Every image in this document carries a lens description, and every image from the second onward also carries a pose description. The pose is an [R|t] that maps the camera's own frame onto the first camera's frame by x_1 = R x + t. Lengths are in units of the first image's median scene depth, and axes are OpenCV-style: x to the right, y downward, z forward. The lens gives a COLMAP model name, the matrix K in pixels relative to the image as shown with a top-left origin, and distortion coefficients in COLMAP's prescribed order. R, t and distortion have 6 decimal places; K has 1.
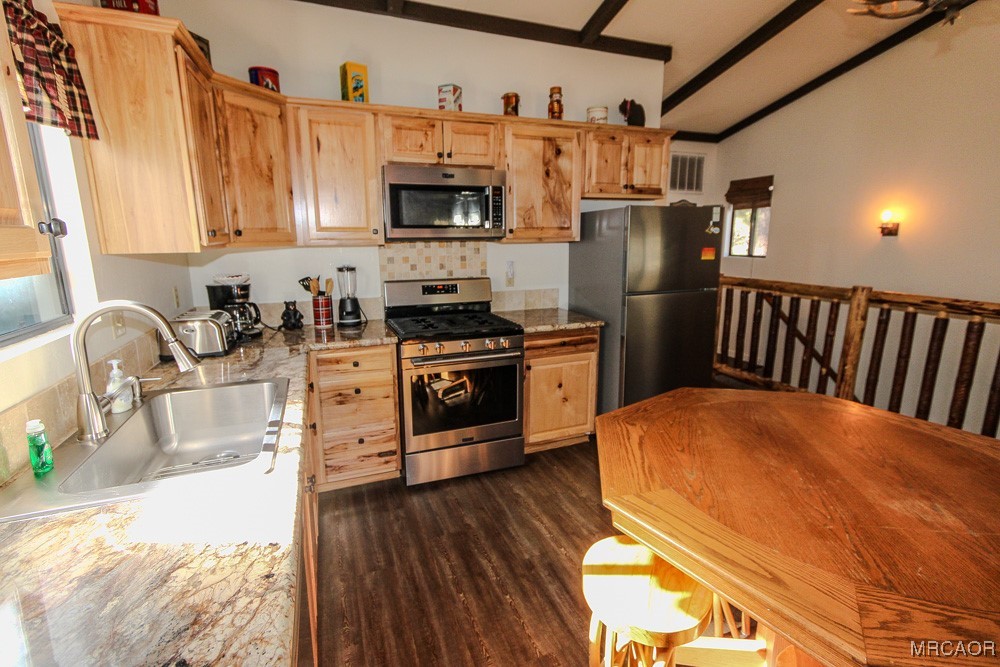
lens RADIAL K [[468.1, 0, 500.0], [0, 468.1, 333.5], [0, 0, 1]] dist [0.000702, 0.001319]
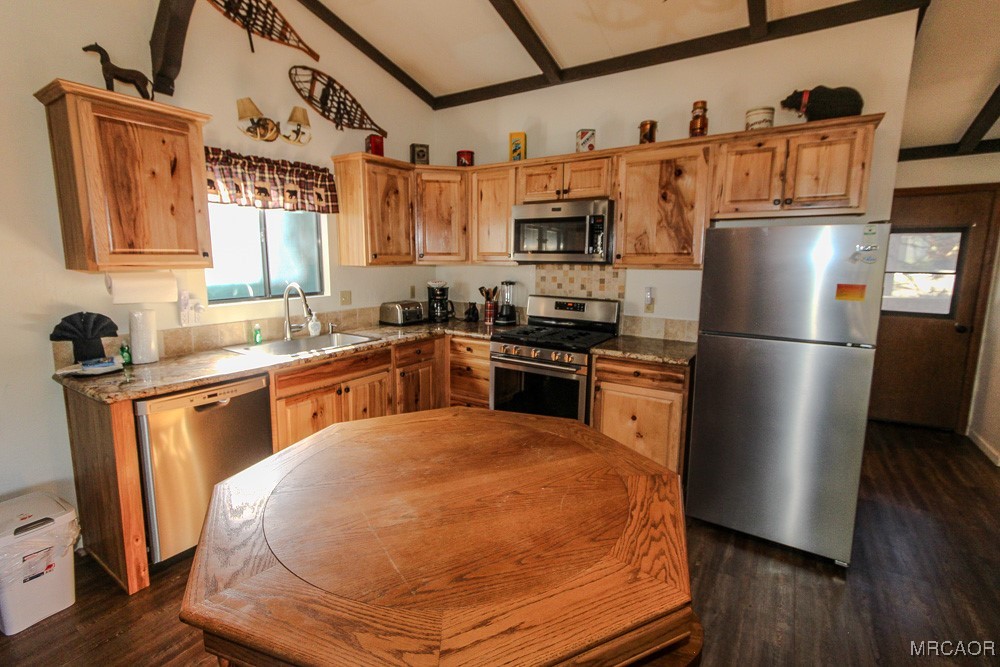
lens RADIAL K [[490.7, 0, 500.0], [0, 490.7, 333.5], [0, 0, 1]] dist [-0.002437, 0.000028]
pose [[0.552669, 0.140835, -0.821415, 0.782890], [-0.183190, 0.982042, 0.045120, -0.053358], [0.813018, 0.125538, 0.568544, 0.197449]]
